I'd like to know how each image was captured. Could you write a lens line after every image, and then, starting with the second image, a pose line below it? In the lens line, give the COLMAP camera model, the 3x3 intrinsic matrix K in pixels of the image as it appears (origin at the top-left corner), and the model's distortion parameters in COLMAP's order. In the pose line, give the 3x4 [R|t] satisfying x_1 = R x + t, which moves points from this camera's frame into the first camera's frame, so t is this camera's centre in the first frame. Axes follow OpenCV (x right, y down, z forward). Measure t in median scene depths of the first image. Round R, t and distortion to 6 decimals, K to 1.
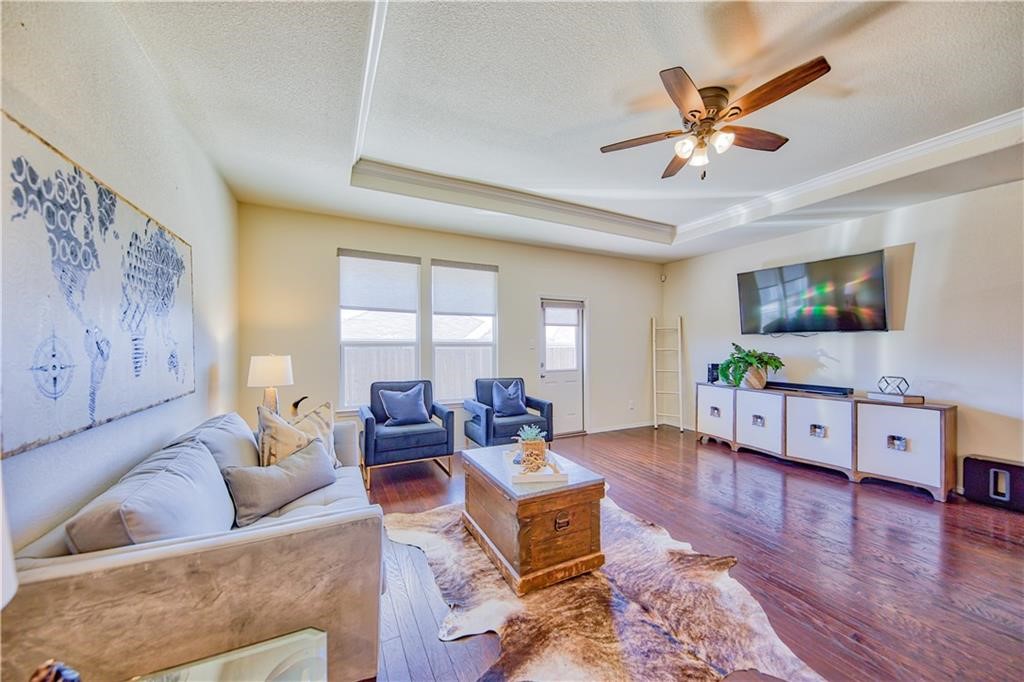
lens RADIAL K [[359.3, 0, 509.5], [0, 359.3, 342.8], [0, 0, 1]] dist [0.001443, -0.000455]
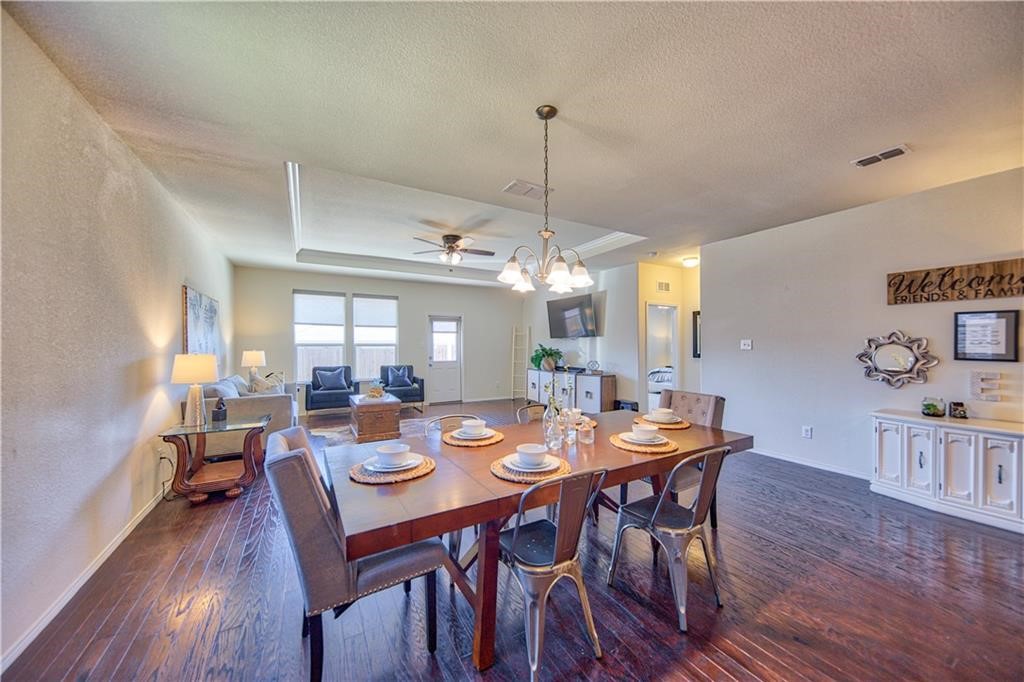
lens RADIAL K [[359.3, 0, 516.6], [0, 359.3, 343.5], [0, 0, 1]] dist [0.001443, -0.000455]
pose [[0.998000, -0.003444, 0.063122, 0.471905], [0.003650, 0.999988, -0.003152, 0.006231], [-0.063110, 0.003376, 0.998001, -0.767342]]
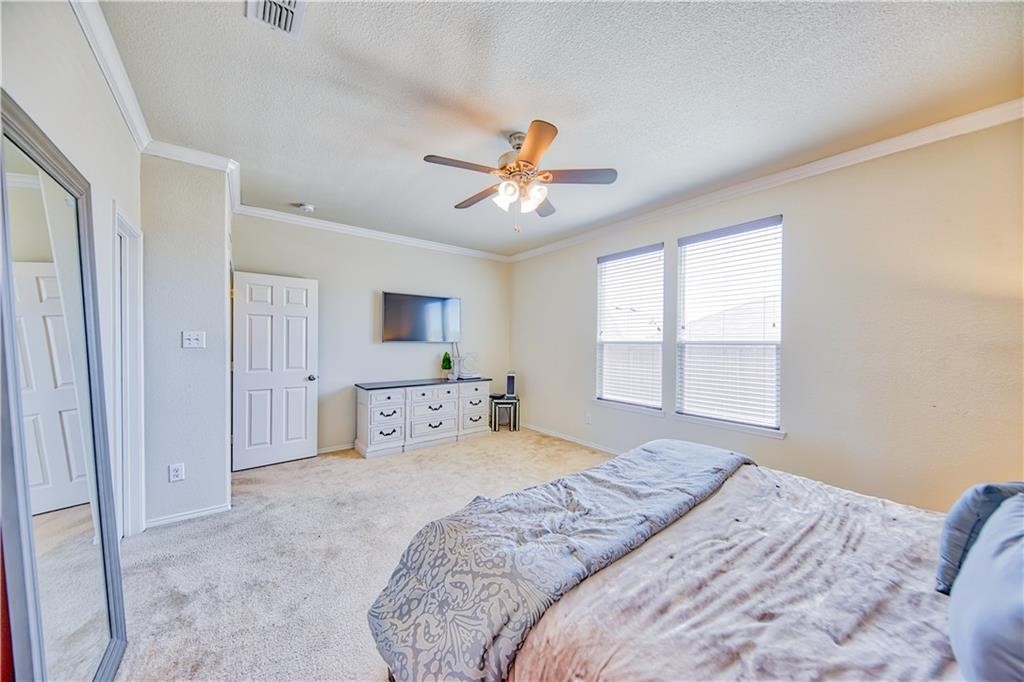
lens RADIAL K [[359.3, 0, 515.8], [0, 359.3, 344.0], [0, 0, 1]] dist [0.001443, -0.000455]
pose [[0.179289, -0.003051, -0.983792, 0.565245], [0.000970, 0.999995, -0.002924, 0.008412], [0.983796, -0.000430, 0.179291, 0.532736]]
